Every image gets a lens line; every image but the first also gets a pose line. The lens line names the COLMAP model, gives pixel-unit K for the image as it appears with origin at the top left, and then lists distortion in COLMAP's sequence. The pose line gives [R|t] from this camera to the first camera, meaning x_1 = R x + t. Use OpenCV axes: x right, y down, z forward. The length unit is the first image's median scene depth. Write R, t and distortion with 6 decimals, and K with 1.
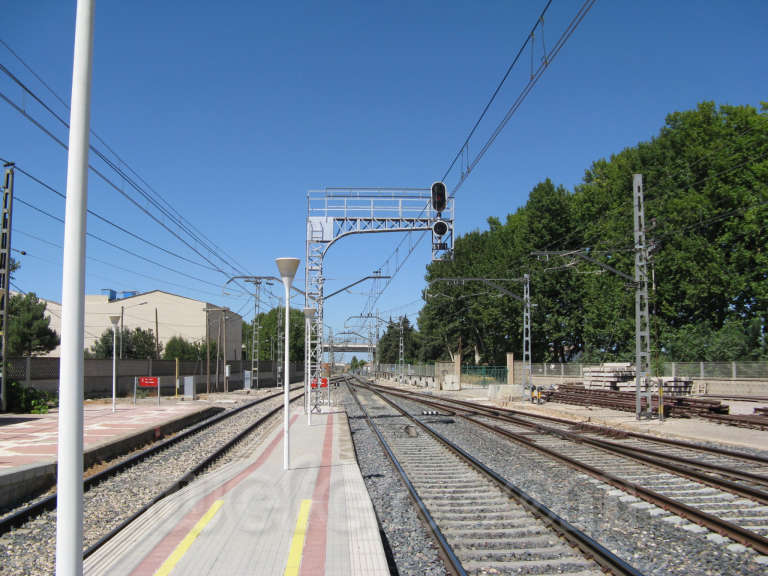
lens RADIAL K [[783.8, 0, 391.4], [0, 783.8, 282.5], [0, 0, 1]] dist [-0.128297, 0.000000]
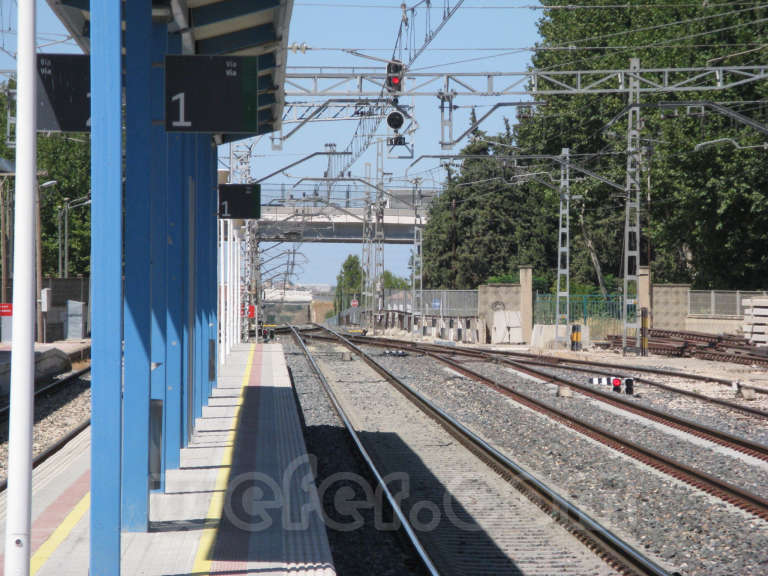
lens RADIAL K [[4410.9, 0, 382.5], [0, 4410.9, 284.5], [0, 0, 1]] dist [1.493514, 0.000000]
pose [[0.998981, 0.008375, -0.044338, 0.116770], [-0.003844, 0.994847, 0.101317, -0.167403], [0.044958, -0.101043, 0.993866, -1.642289]]
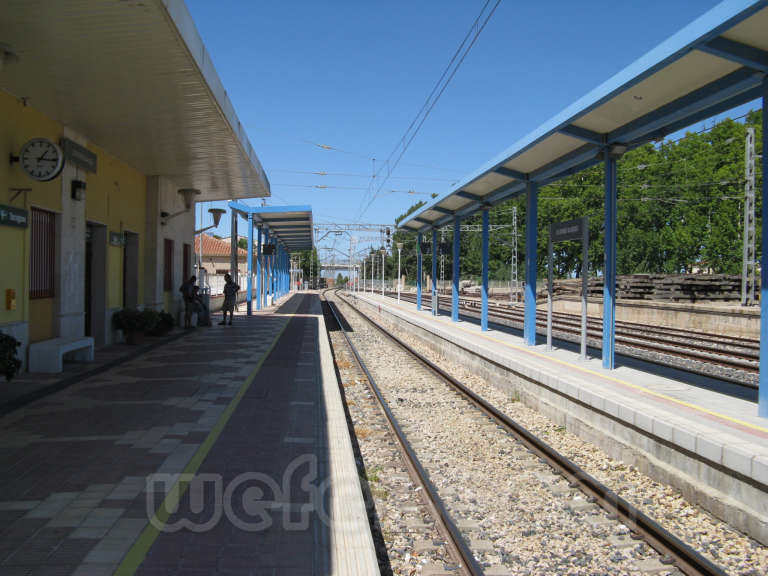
lens RADIAL K [[783.8, 0, 384.8], [0, 783.8, 286.8], [0, 0, 1]] dist [-0.128297, 0.000000]
pose [[0.999736, 0.015261, 0.017199, -0.005249], [-0.017077, 0.993687, 0.110882, -0.117842], [-0.015399, -0.111146, 0.993685, -1.175390]]
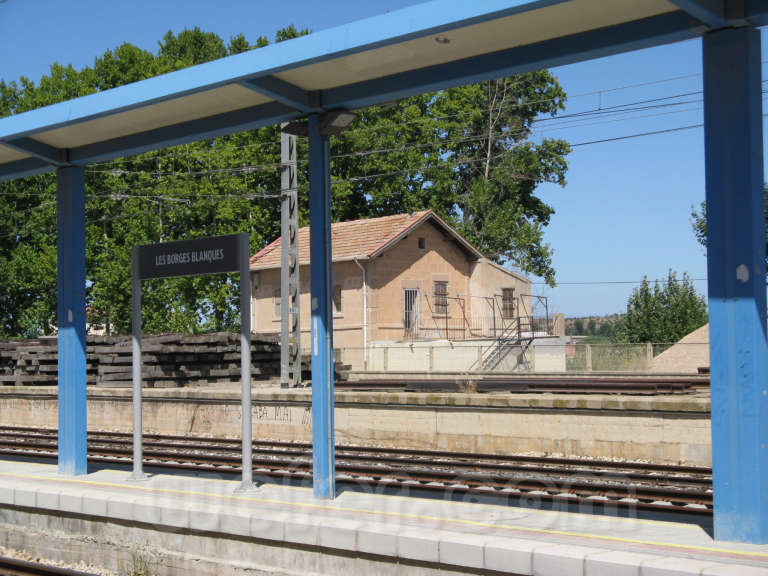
lens RADIAL K [[1552.1, 0, 378.6], [0, 1552.1, 285.6], [0, 0, 1]] dist [0.015818, 0.000000]
pose [[0.808693, 0.008905, 0.588164, -0.073012], [-0.041285, 0.998279, 0.041650, -0.117100], [-0.586781, -0.057965, 0.807669, -1.167946]]
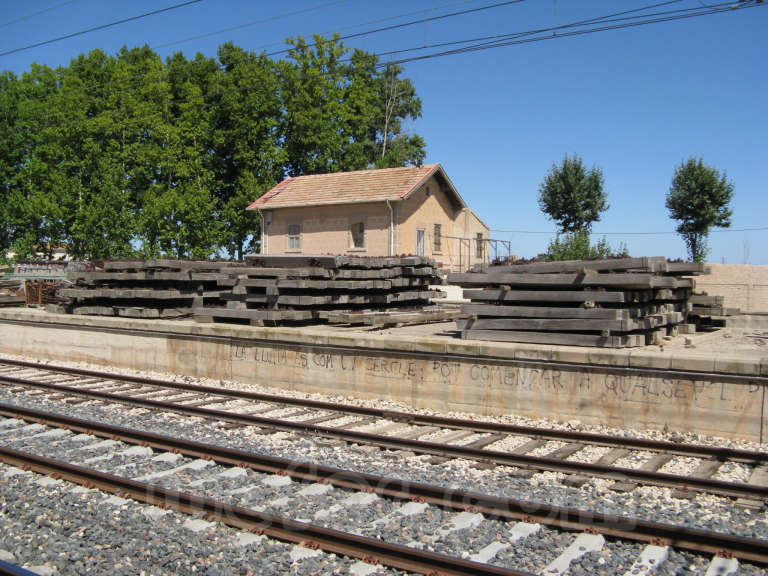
lens RADIAL K [[783.8, 0, 384.3], [0, 783.8, 303.3], [0, 0, 1]] dist [-0.128297, 0.000000]
pose [[0.599961, -0.019659, 0.799788, 0.046160], [-0.095169, 0.990846, 0.095747, -0.067712], [-0.794349, -0.133559, 0.592598, -0.664598]]
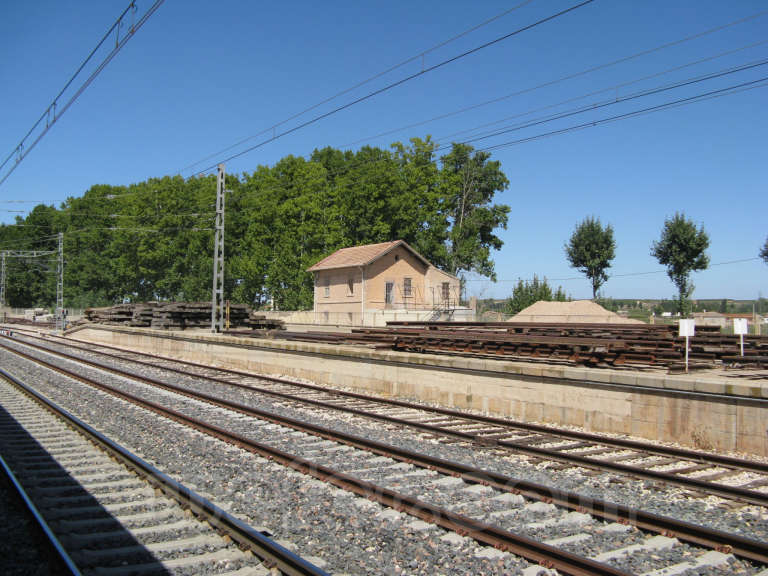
lens RADIAL K [[783.8, 0, 372.9], [0, 783.8, 262.9], [0, 0, 1]] dist [-0.128297, 0.000000]
pose [[0.883928, 0.036683, 0.466183, 0.085268], [-0.055937, 0.998055, 0.027529, -0.122334], [-0.464266, -0.050411, 0.884260, -1.203020]]
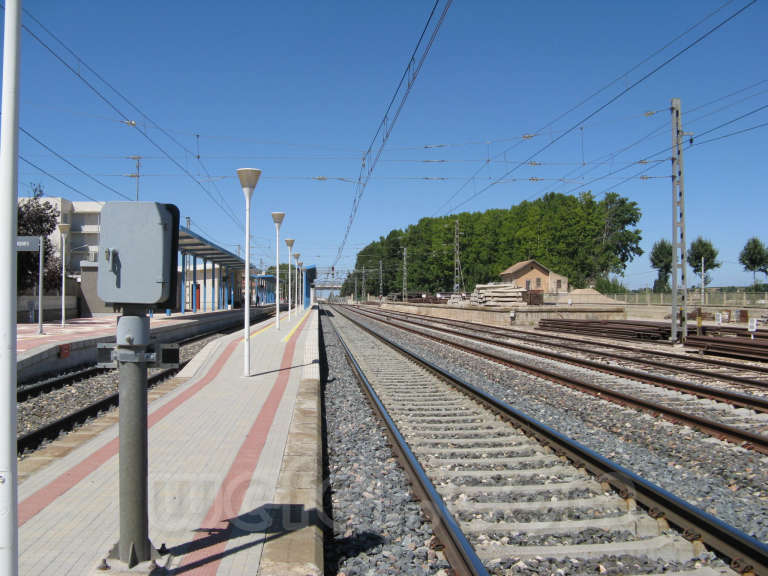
lens RADIAL K [[783.8, 0, 378.3], [0, 783.8, 288.9], [0, 0, 1]] dist [-0.128297, 0.000000]
pose [[0.999973, -0.001199, 0.007200, 0.172842], [0.000539, 0.995853, 0.090978, -0.239876], [-0.007279, -0.090972, 0.995827, -2.400310]]
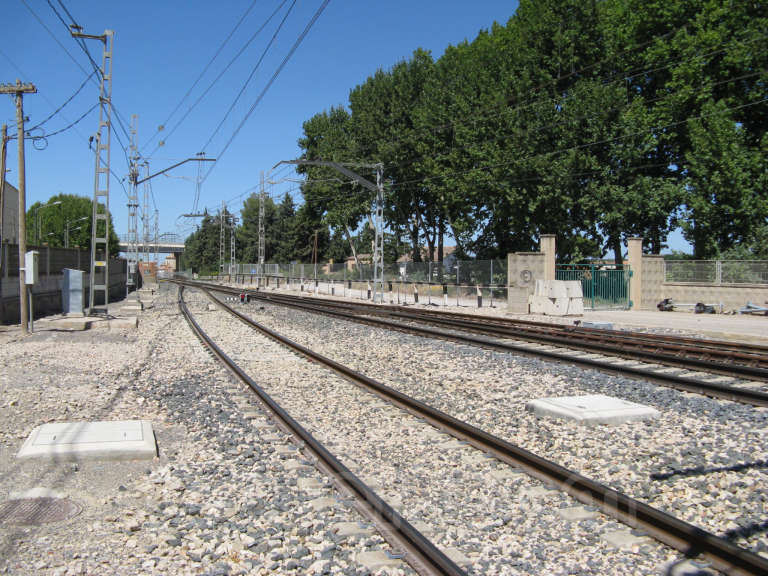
lens RADIAL K [[783.8, 0, 385.5], [0, 783.8, 287.5], [0, 0, 1]] dist [-0.128297, 0.000000]
pose [[0.962054, 0.003803, 0.272833, -0.139645], [-0.038142, 0.991960, 0.120667, 0.069776], [-0.270181, -0.126495, 0.954464, 0.584636]]
